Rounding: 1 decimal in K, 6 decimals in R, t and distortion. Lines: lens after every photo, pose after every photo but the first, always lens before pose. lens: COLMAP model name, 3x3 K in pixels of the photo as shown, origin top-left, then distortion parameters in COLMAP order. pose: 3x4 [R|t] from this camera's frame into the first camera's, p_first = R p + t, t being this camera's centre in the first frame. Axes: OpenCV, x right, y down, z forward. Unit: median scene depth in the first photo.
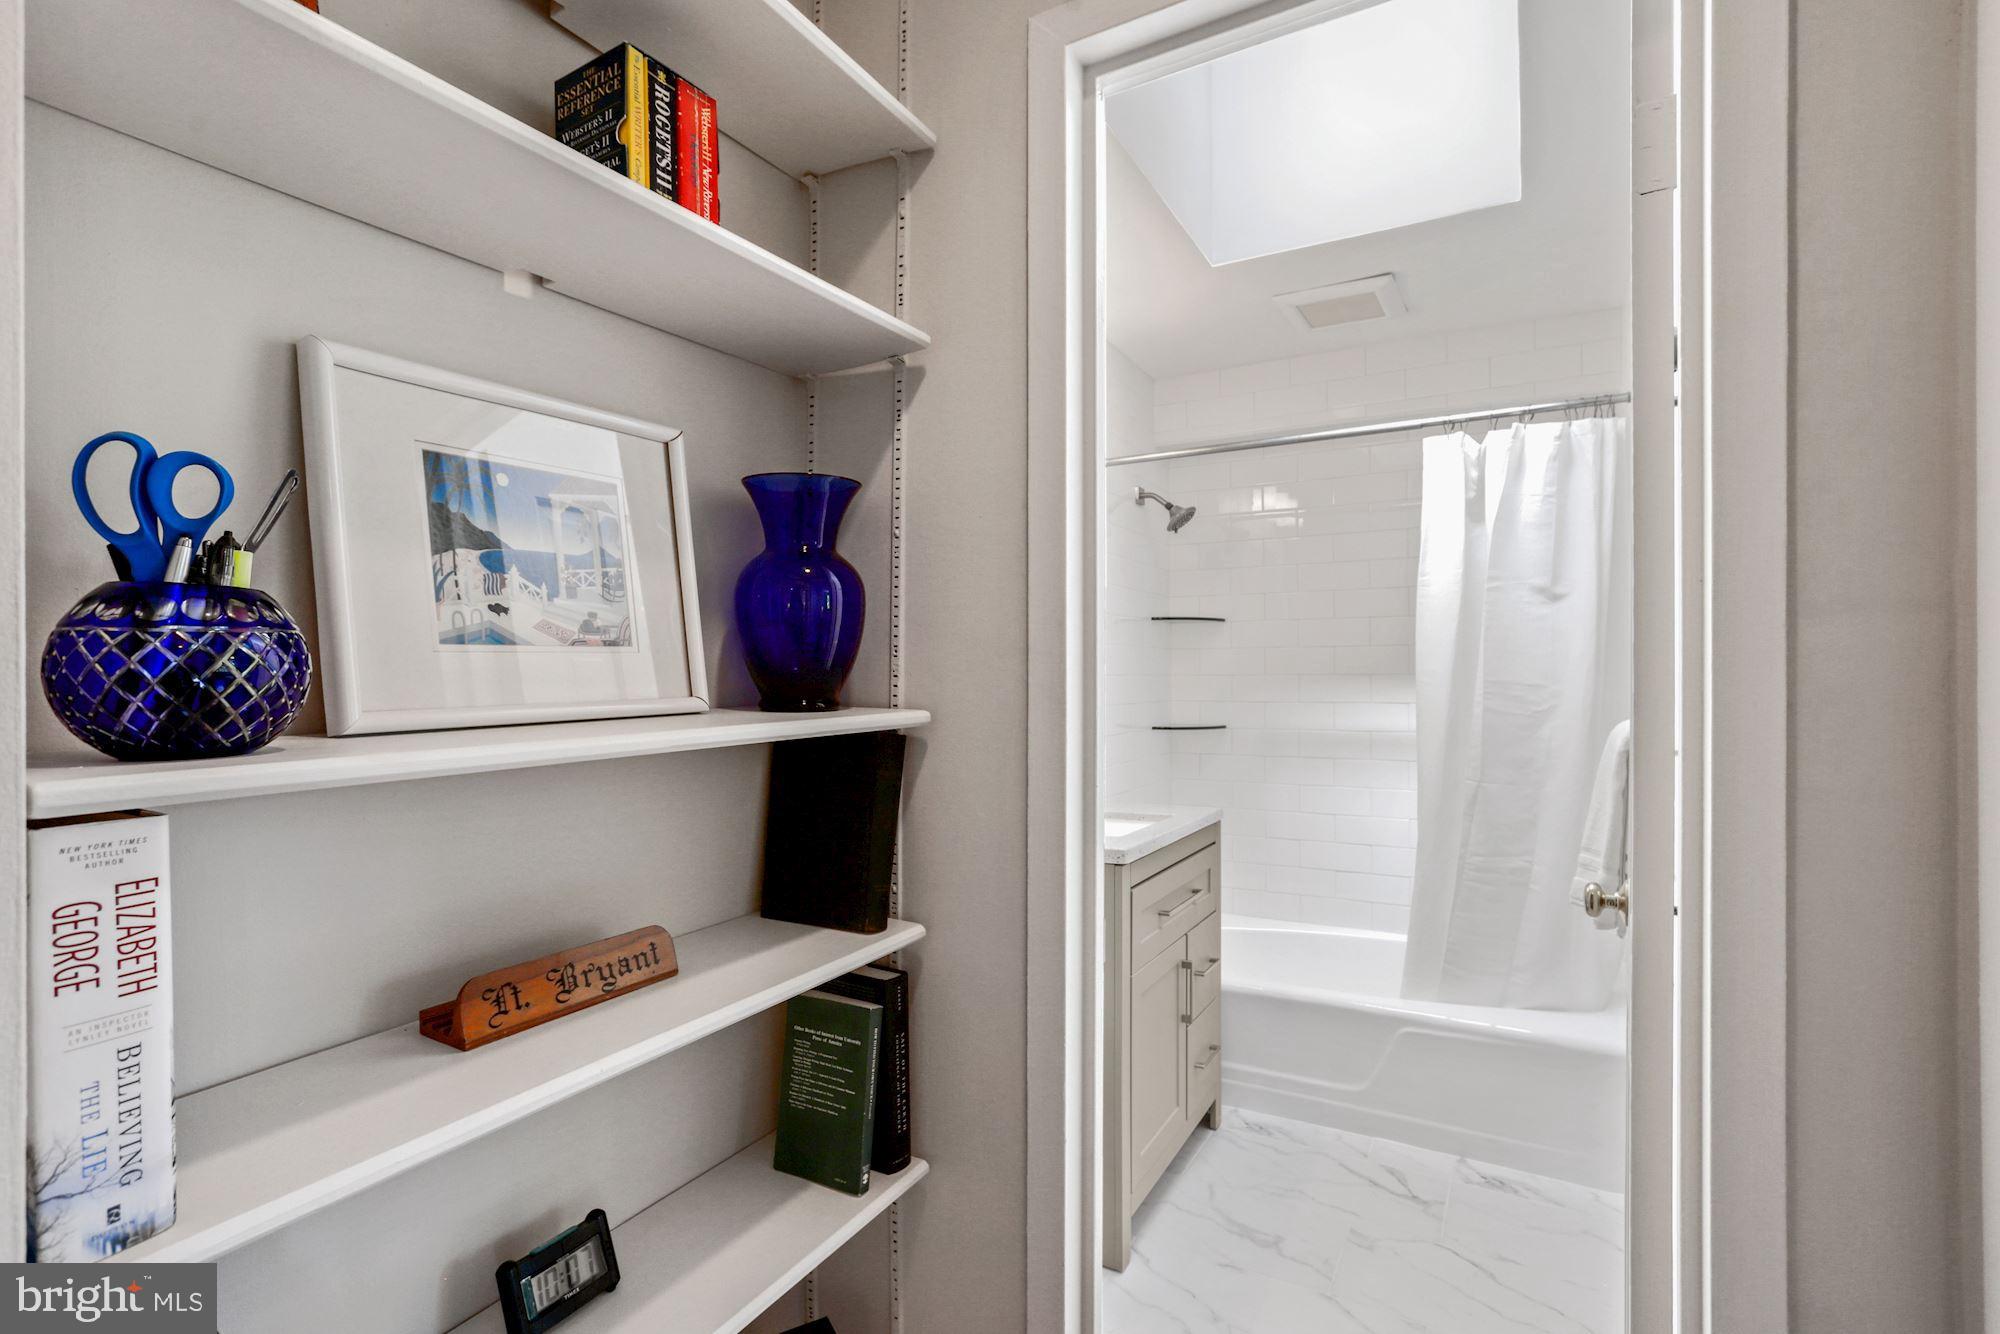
lens RADIAL K [[928.9, 0, 993.3], [0, 928.9, 691.3], [0, 0, 1]] dist [-0.071928, 0.030703]
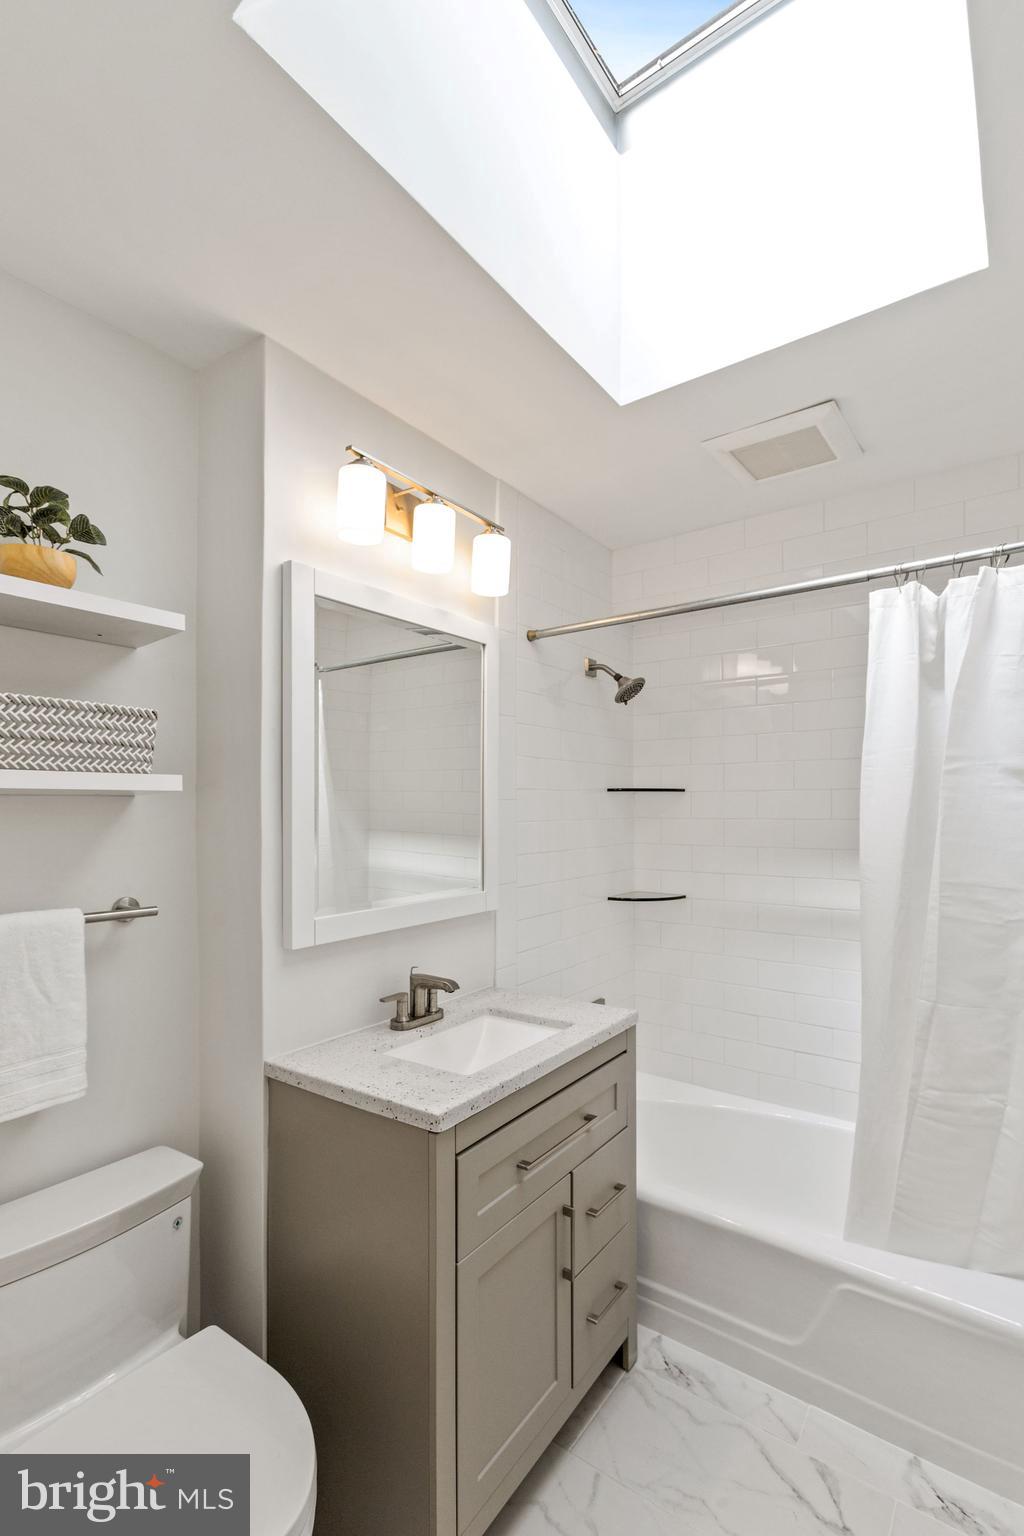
lens RADIAL K [[707.8, 0, 519.5], [0, 707.8, 818.0], [0, 0, 1]] dist [-0.009711, -0.000029]
pose [[0.994872, 0.000985, -0.101134, 0.214860], [-0.000684, 0.999995, 0.003019, -0.069070], [0.101137, -0.002934, 0.994868, 0.313068]]
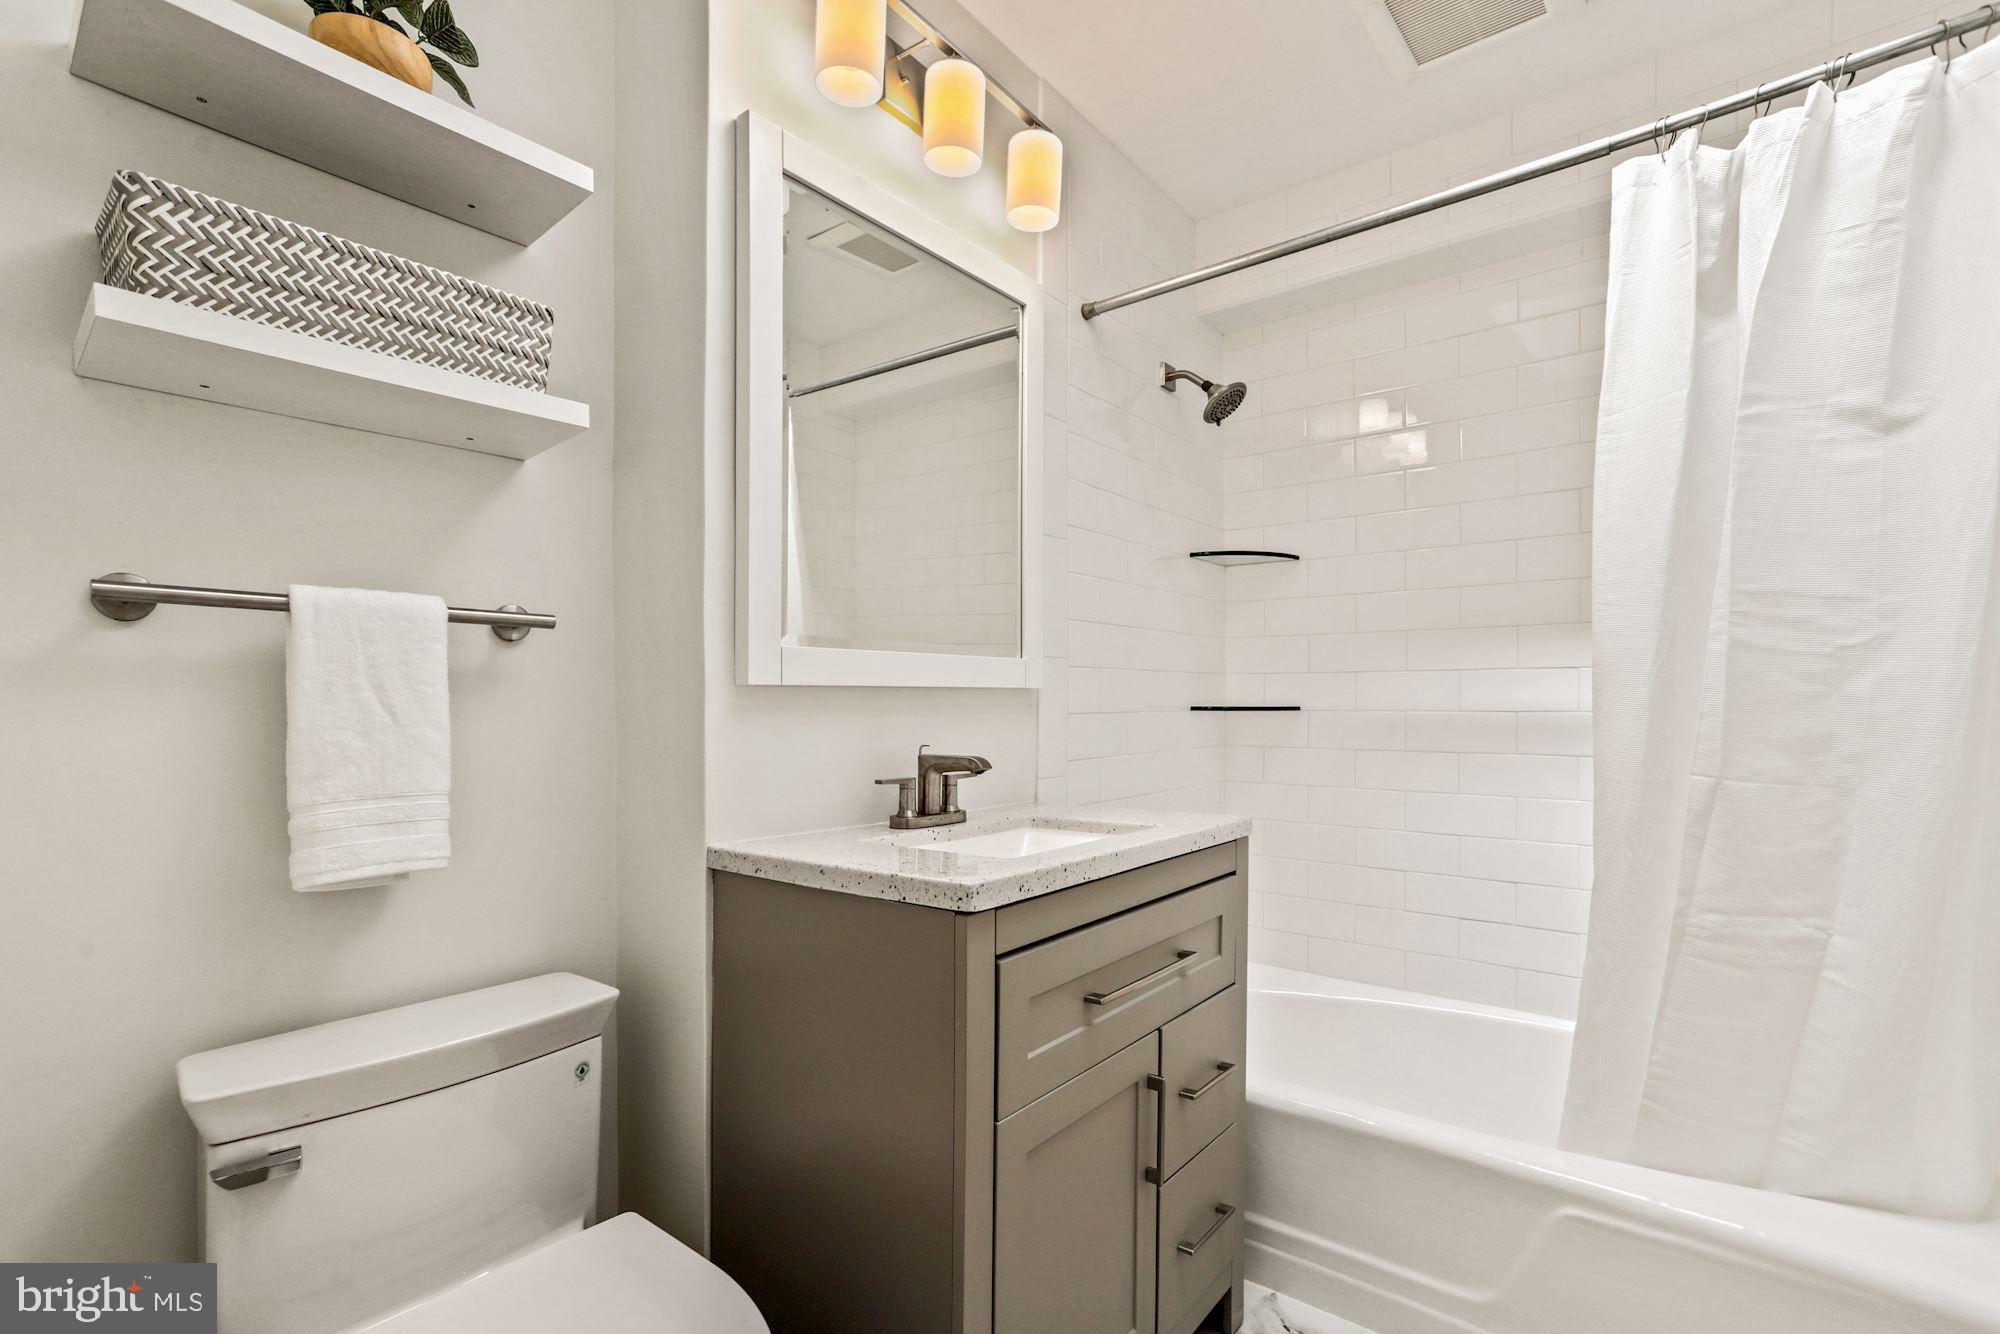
lens RADIAL K [[909.4, 0, 995.7], [0, 909.4, 724.3], [0, 0, 1]] dist [-0.043176, 0.020314]
pose [[0.988310, 0.005824, -0.152343, 0.182233], [-0.003365, 0.999860, 0.016397, 0.058140], [0.152417, -0.015692, 0.988192, 0.397154]]
